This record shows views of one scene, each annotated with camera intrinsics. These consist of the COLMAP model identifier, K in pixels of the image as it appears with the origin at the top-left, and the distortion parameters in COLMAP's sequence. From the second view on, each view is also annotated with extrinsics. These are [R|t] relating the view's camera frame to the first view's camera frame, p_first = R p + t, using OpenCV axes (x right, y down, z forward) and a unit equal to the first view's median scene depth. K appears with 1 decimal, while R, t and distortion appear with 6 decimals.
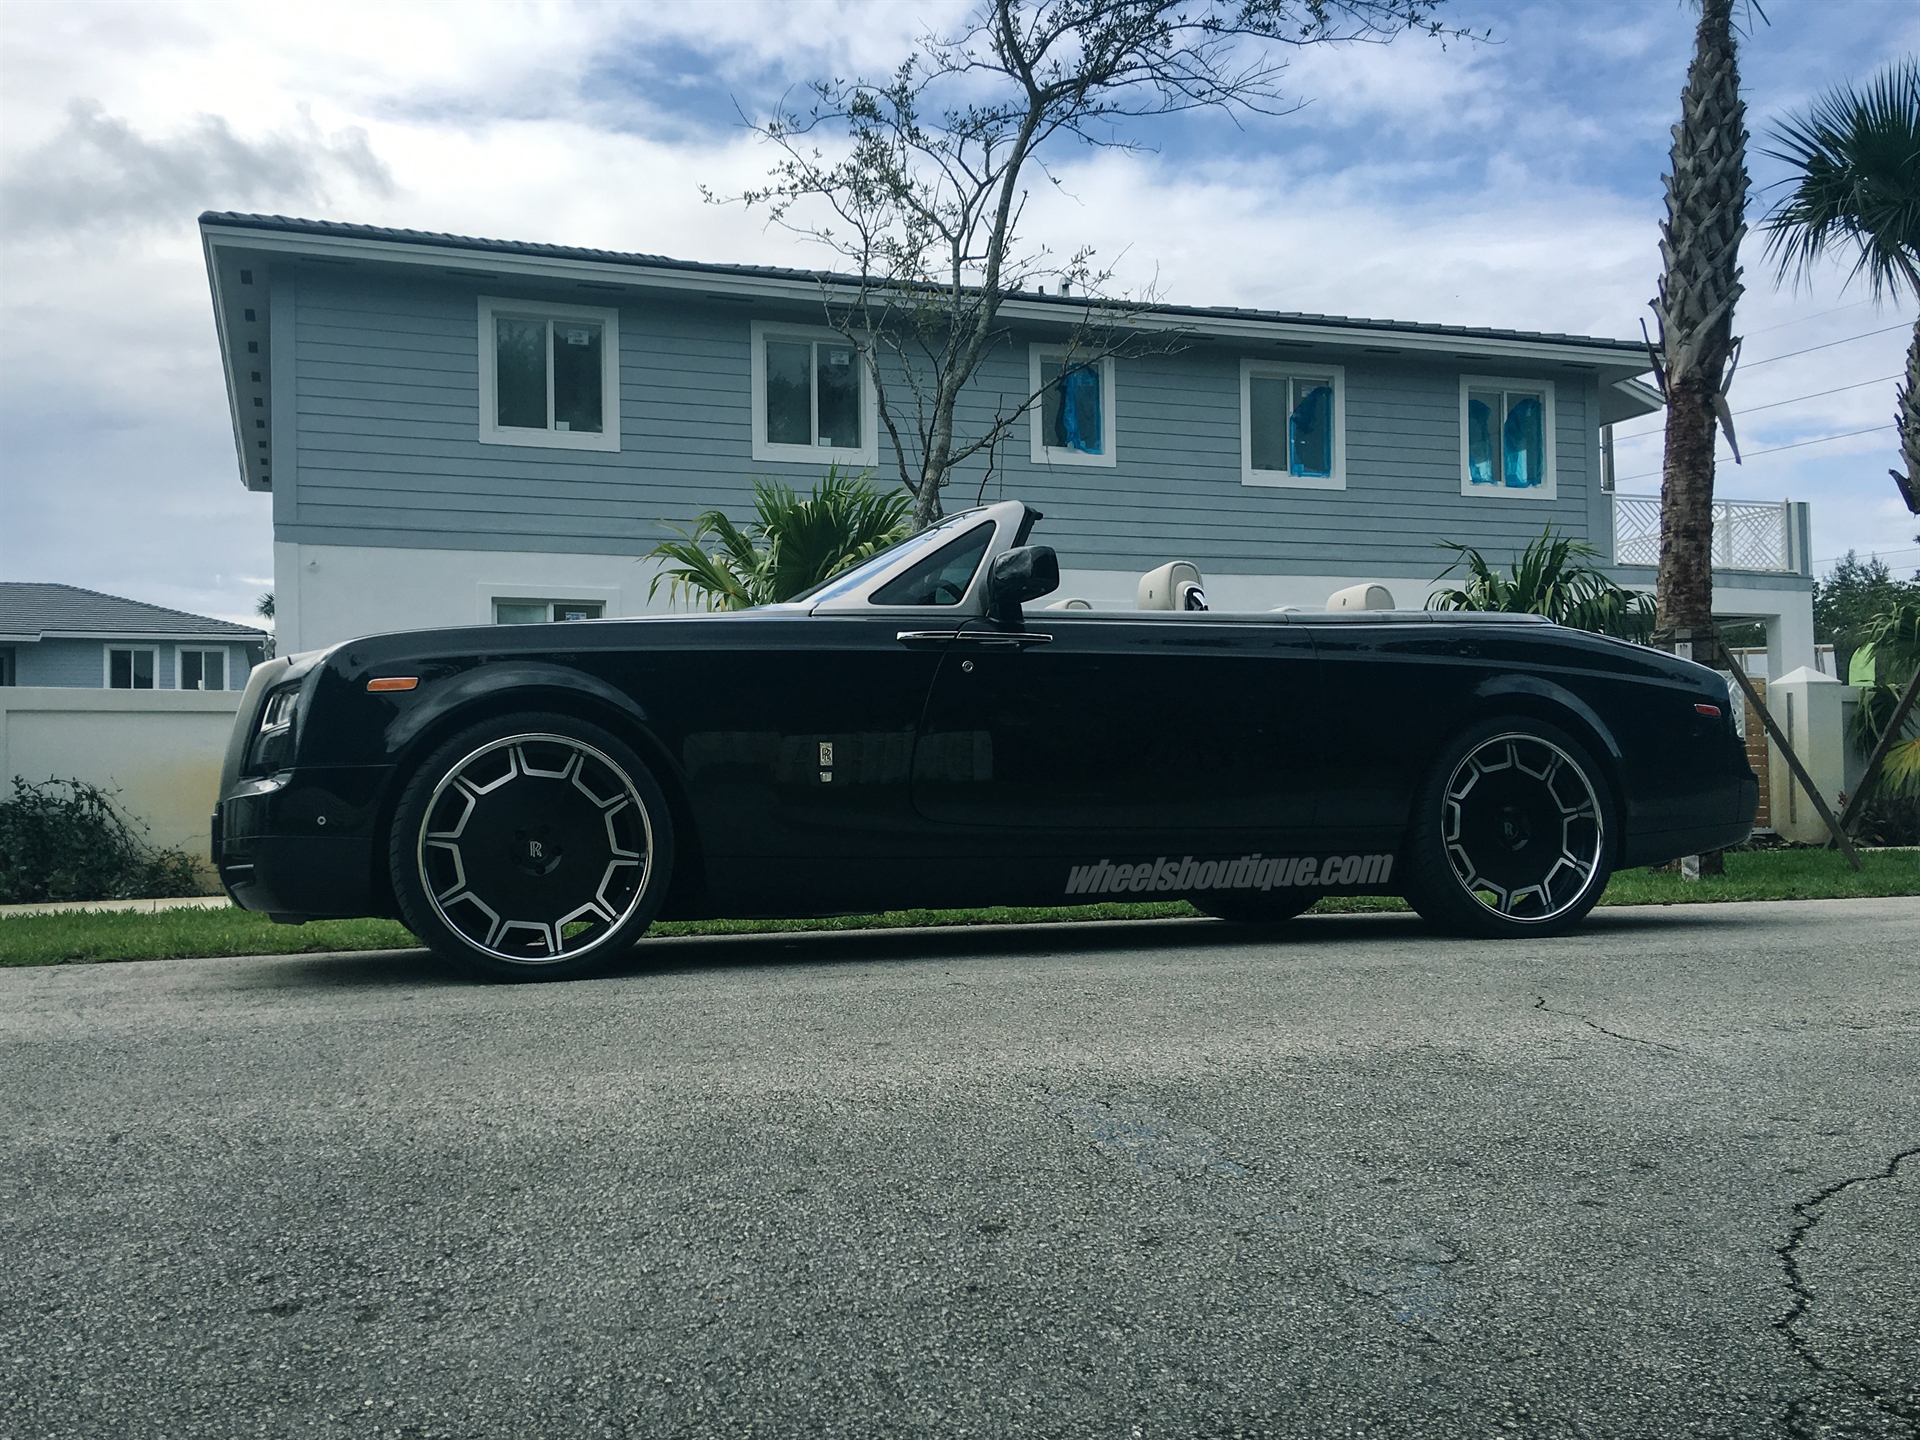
lens RADIAL K [[1706.0, 0, 897.8], [0, 1706.0, 741.6], [0, 0, 1]] dist [0.124851, -0.186337]
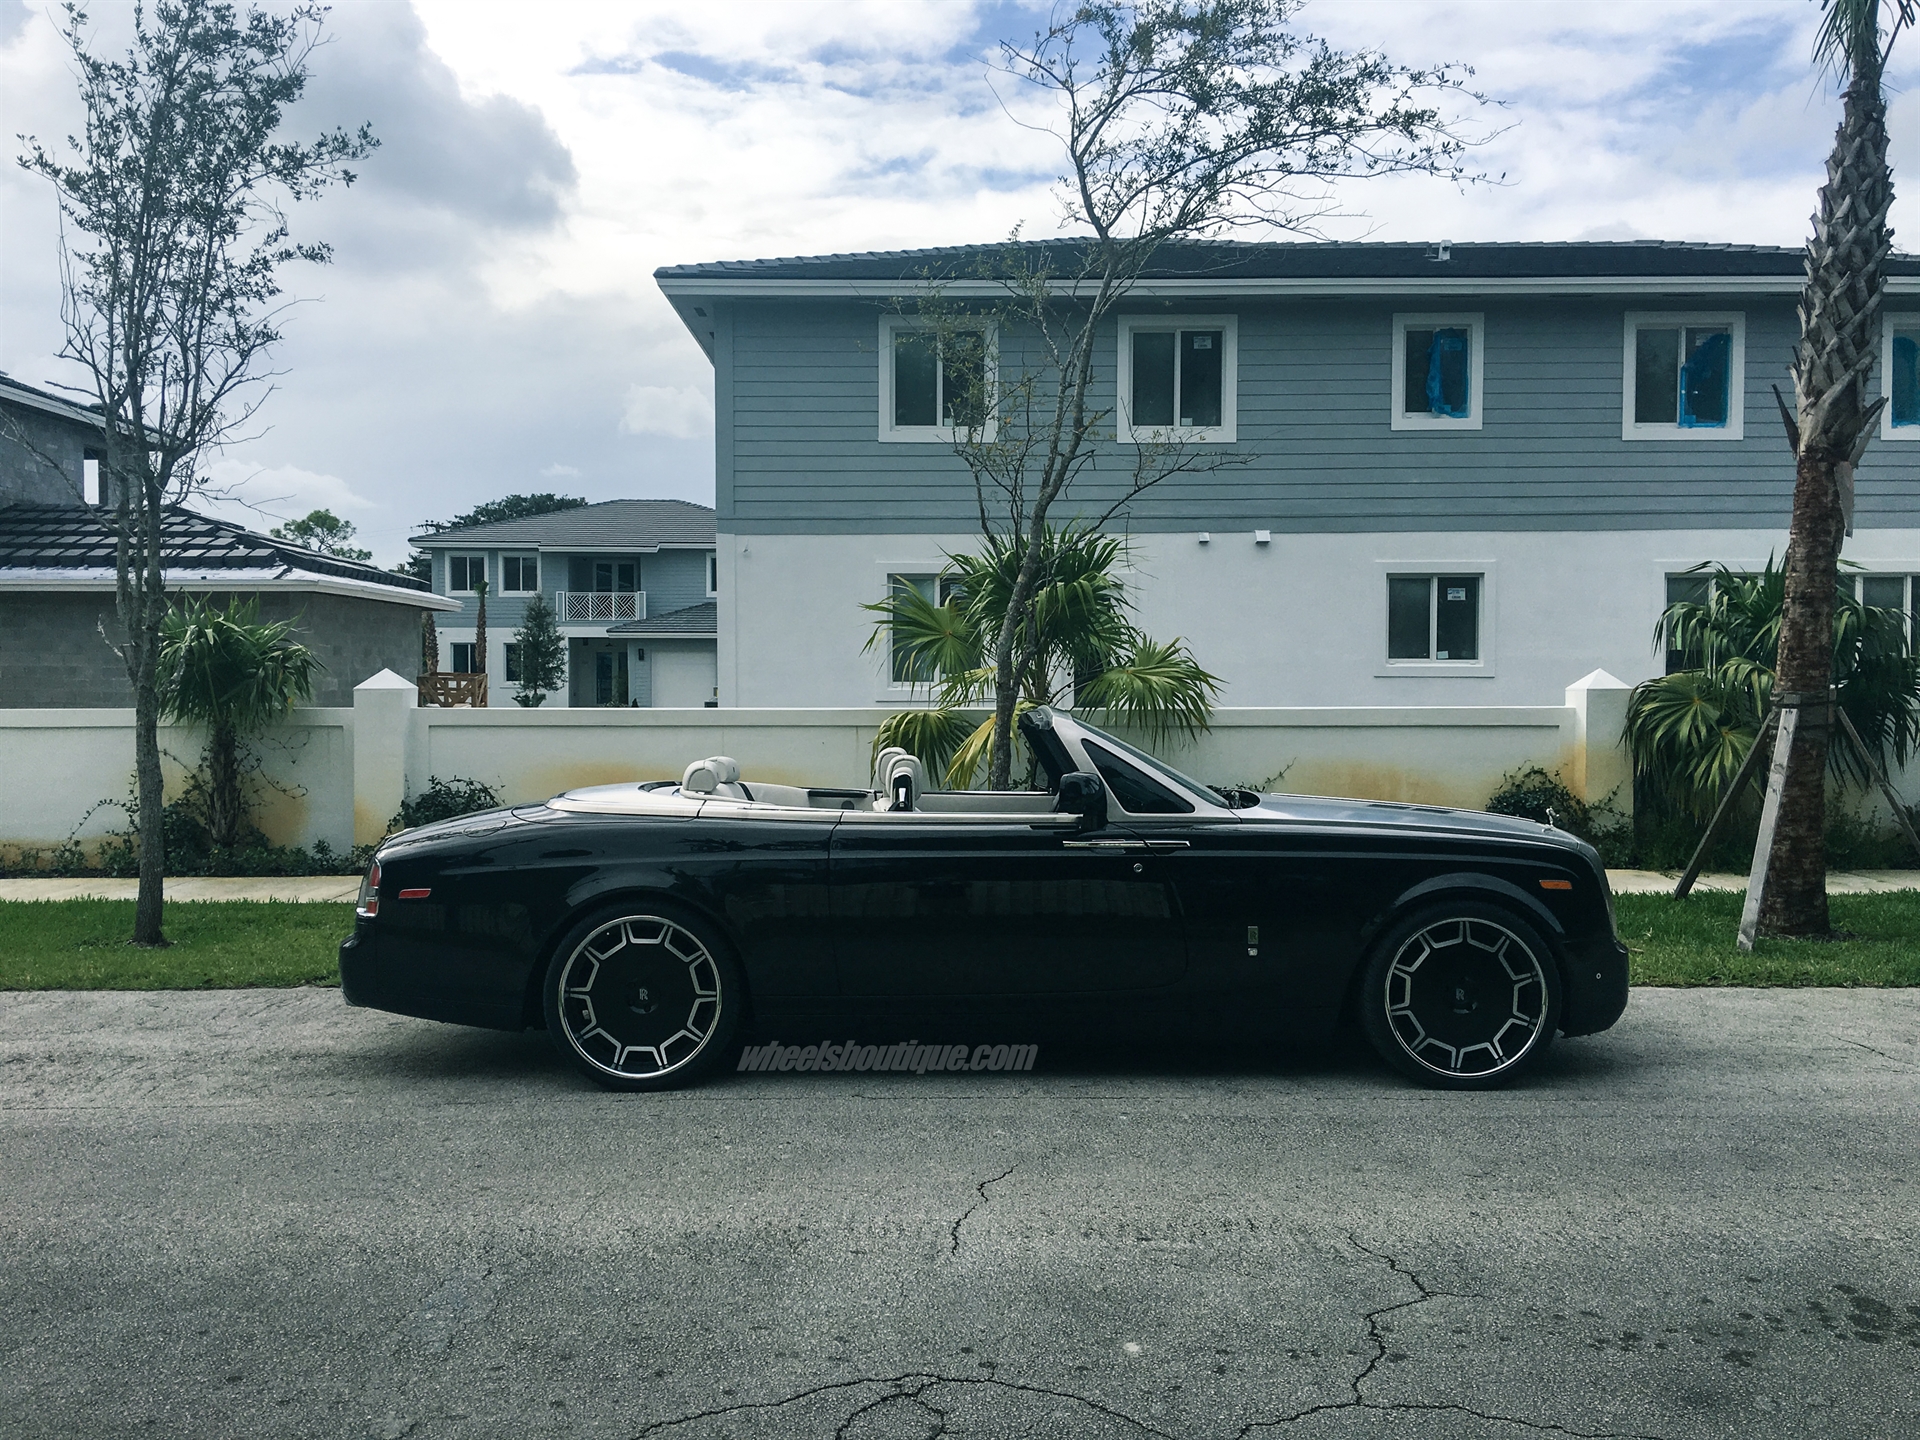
lens RADIAL K [[1621.8, 0, 948.6], [0, 1621.8, 711.2], [0, 0, 1]] dist [0.124440, -0.193880]
pose [[0.949555, 0.022670, -0.312779, 0.273048], [-0.001746, 0.997750, 0.067014, -0.115319], [0.313595, -0.063087, 0.947459, -0.085738]]
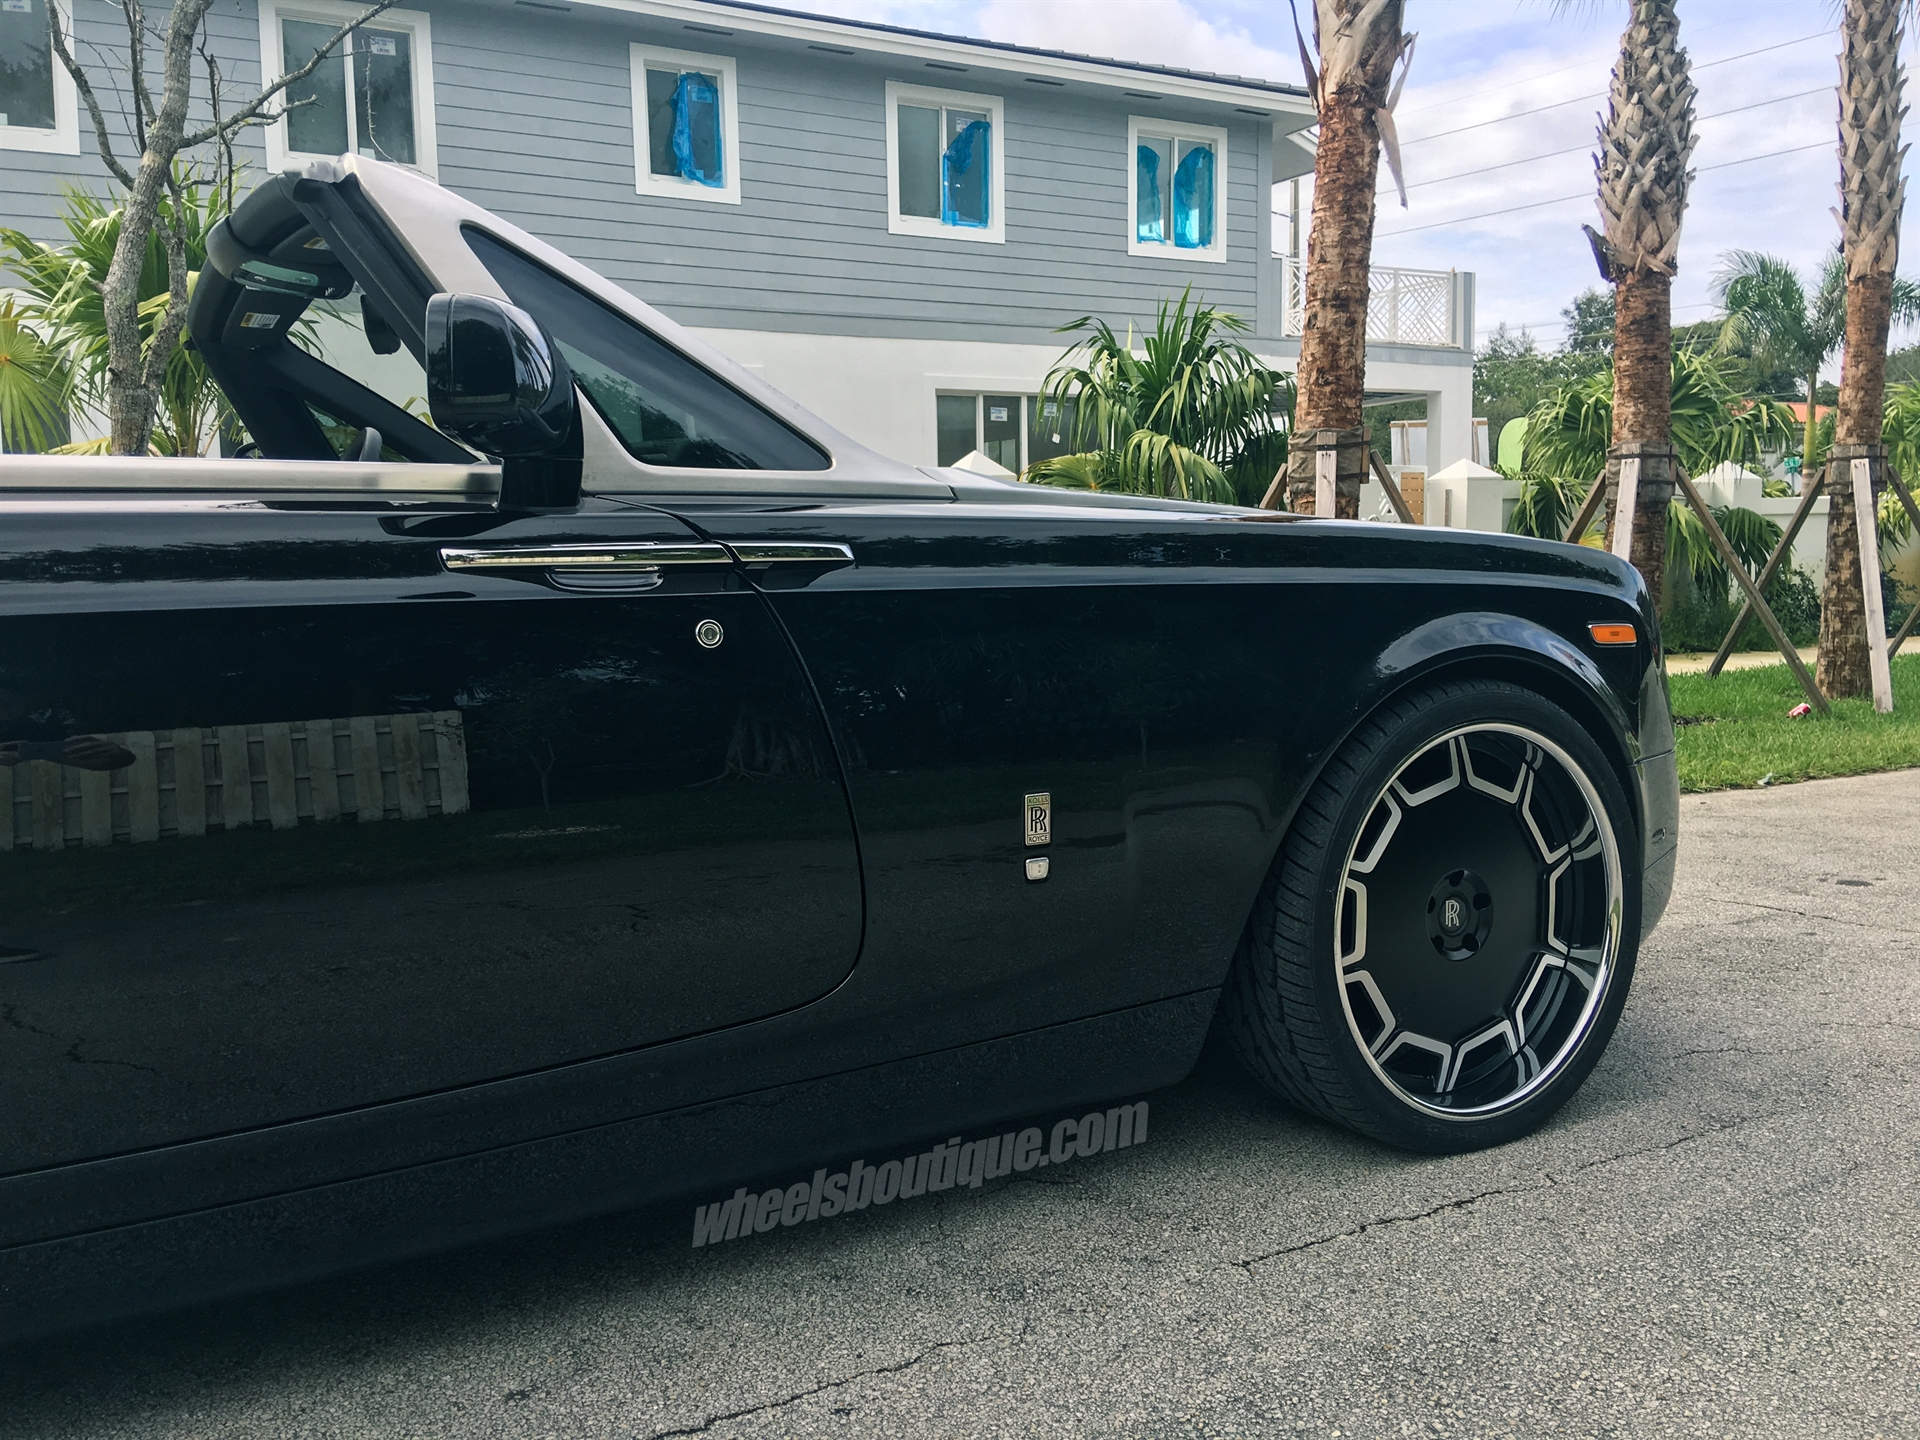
lens RADIAL K [[1621.8, 0, 948.6], [0, 1621.8, 711.2], [0, 0, 1]] dist [0.124440, -0.193880]
pose [[0.983028, -0.020434, 0.182315, 0.150905], [-0.003803, 0.991294, 0.131614, -0.035794], [-0.183417, -0.130074, 0.974392, 0.305268]]
